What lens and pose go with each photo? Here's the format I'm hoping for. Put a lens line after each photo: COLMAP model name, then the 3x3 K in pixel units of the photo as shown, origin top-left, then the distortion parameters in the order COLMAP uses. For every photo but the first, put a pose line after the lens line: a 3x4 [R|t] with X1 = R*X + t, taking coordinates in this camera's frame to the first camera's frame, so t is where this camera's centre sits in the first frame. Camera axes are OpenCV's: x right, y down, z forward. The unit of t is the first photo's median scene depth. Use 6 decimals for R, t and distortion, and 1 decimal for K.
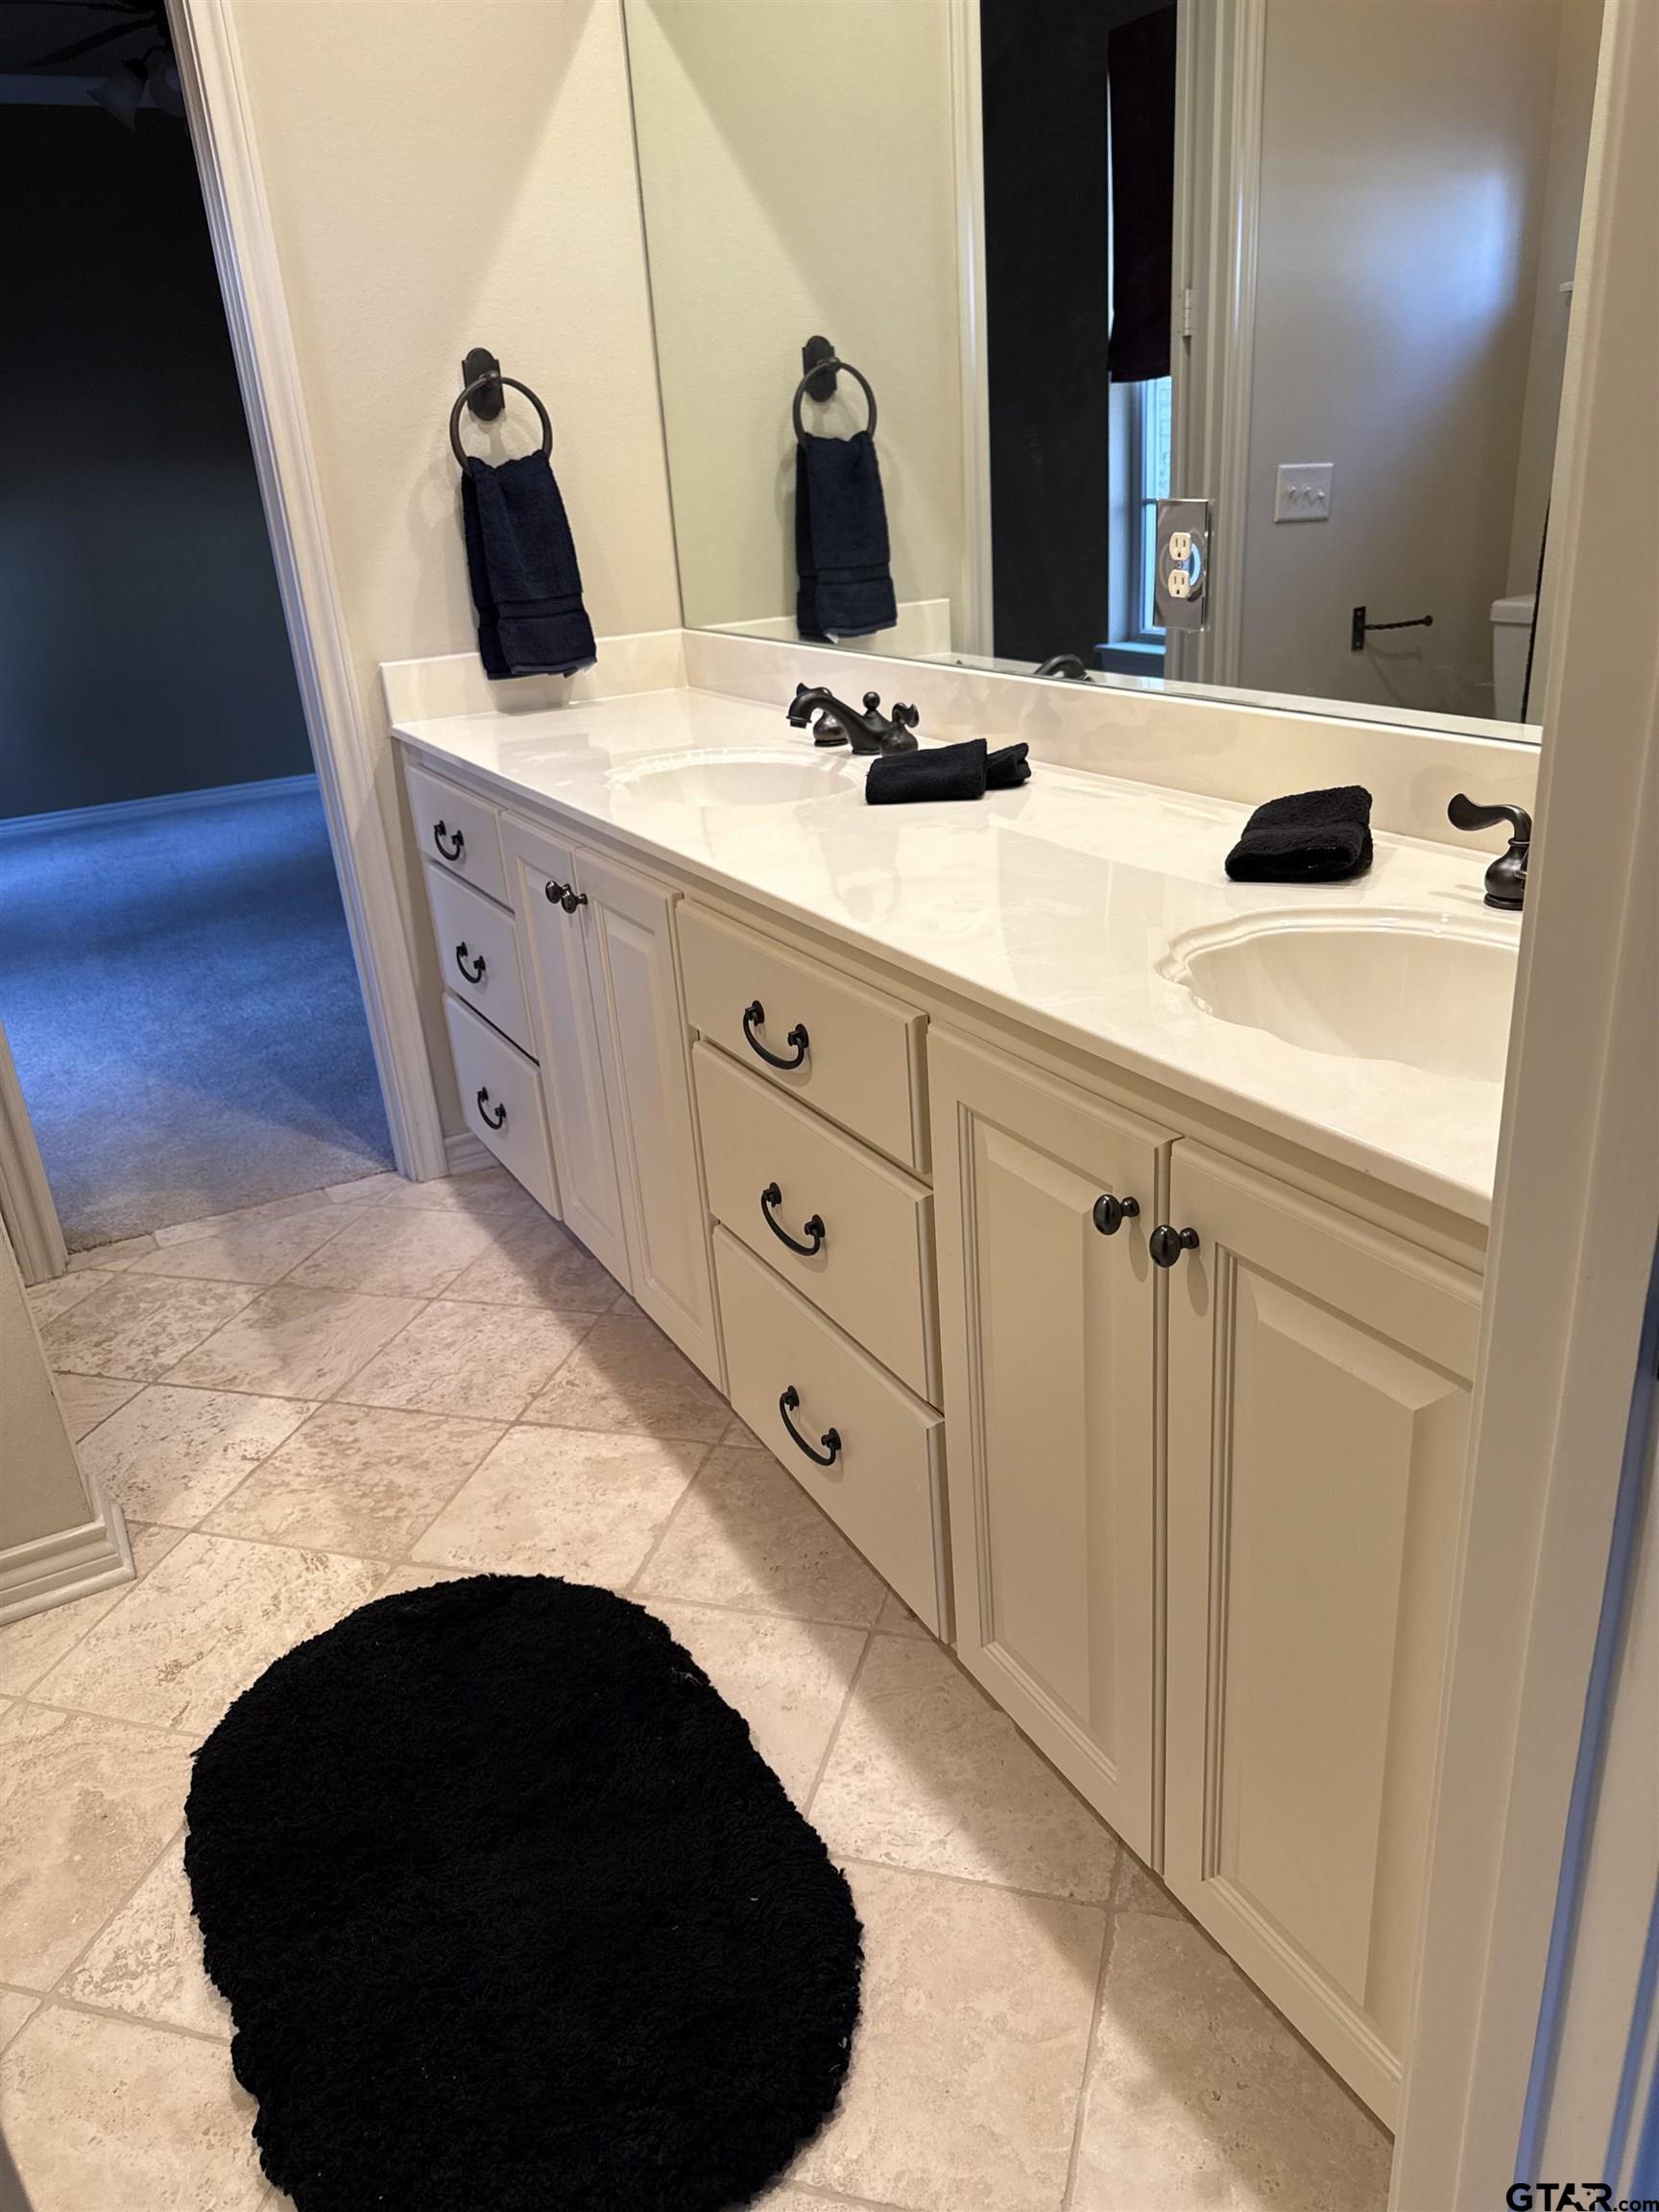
lens RADIAL K [[1572.4, 0, 814.7], [0, 1572.4, 1025.9], [0, 0, 1]] dist [0.036699, -0.031152]
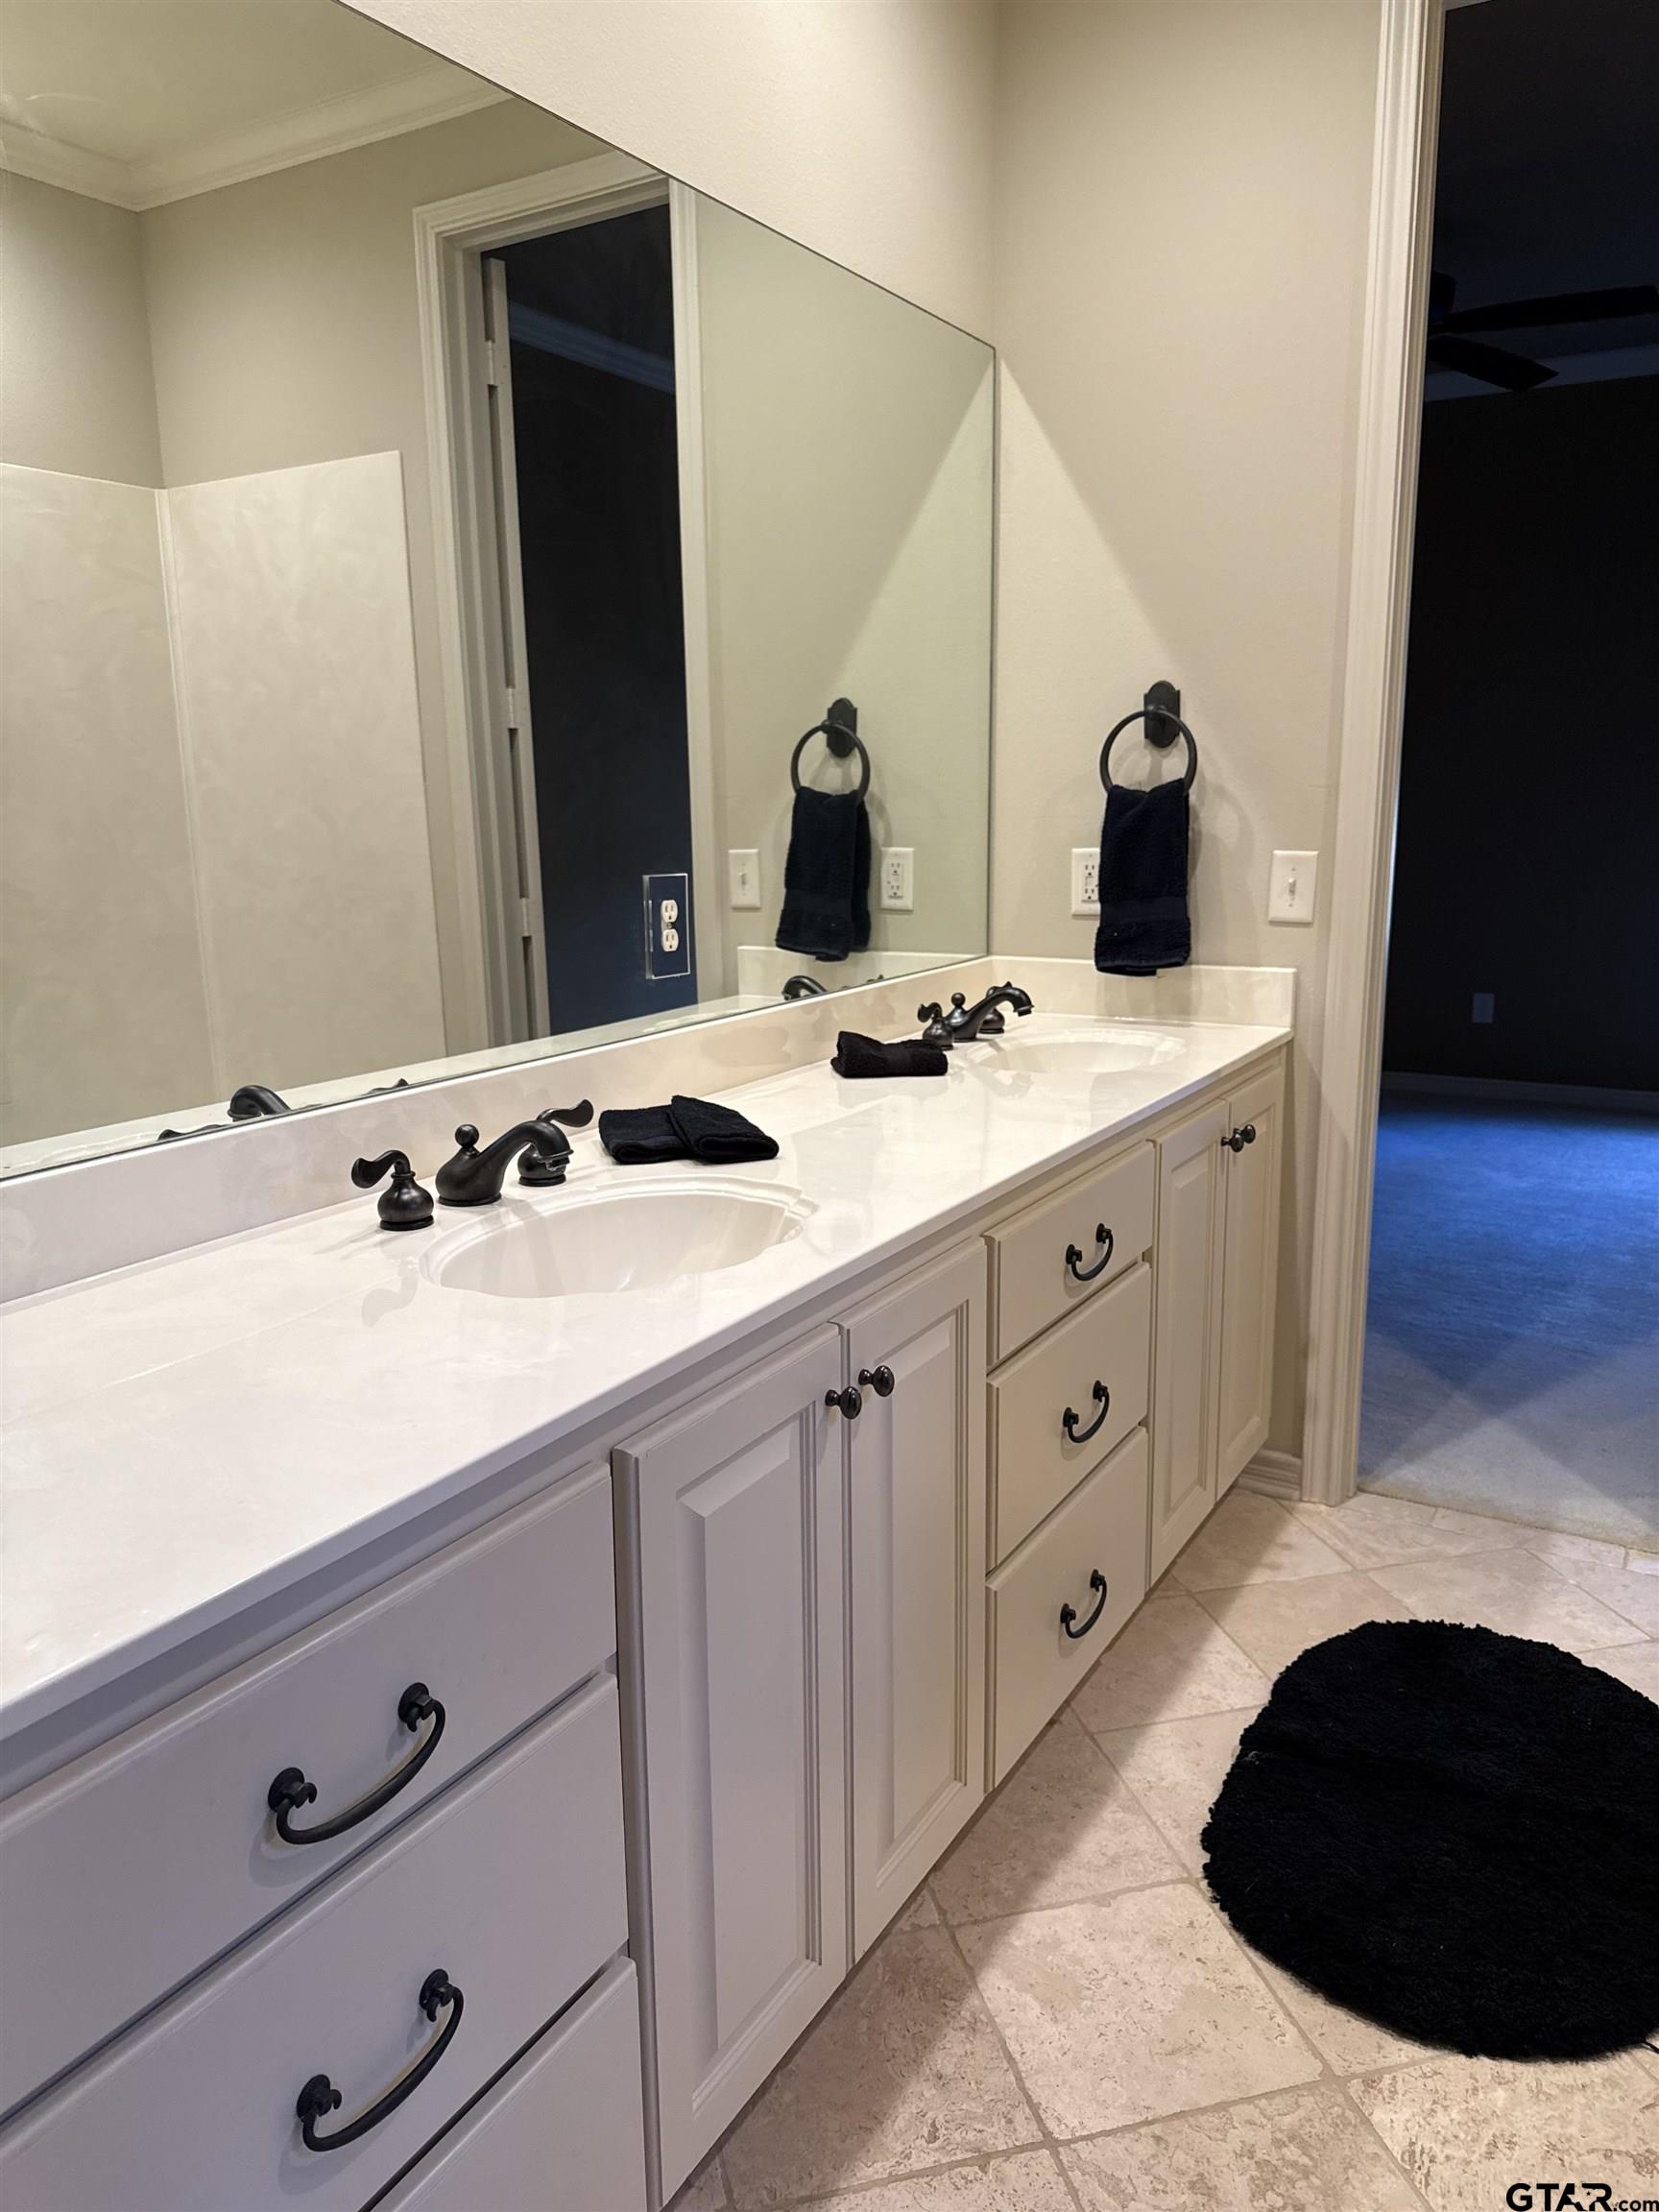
lens RADIAL K [[1572.4, 0, 841.1], [0, 1572.4, 1108.3], [0, 0, 1]] dist [0.036699, -0.031152]
pose [[-0.511579, -0.090227, 0.854486, -0.783828], [0.346147, 0.888563, 0.301062, -0.432419], [-0.786428, 0.449795, -0.423338, 1.325158]]
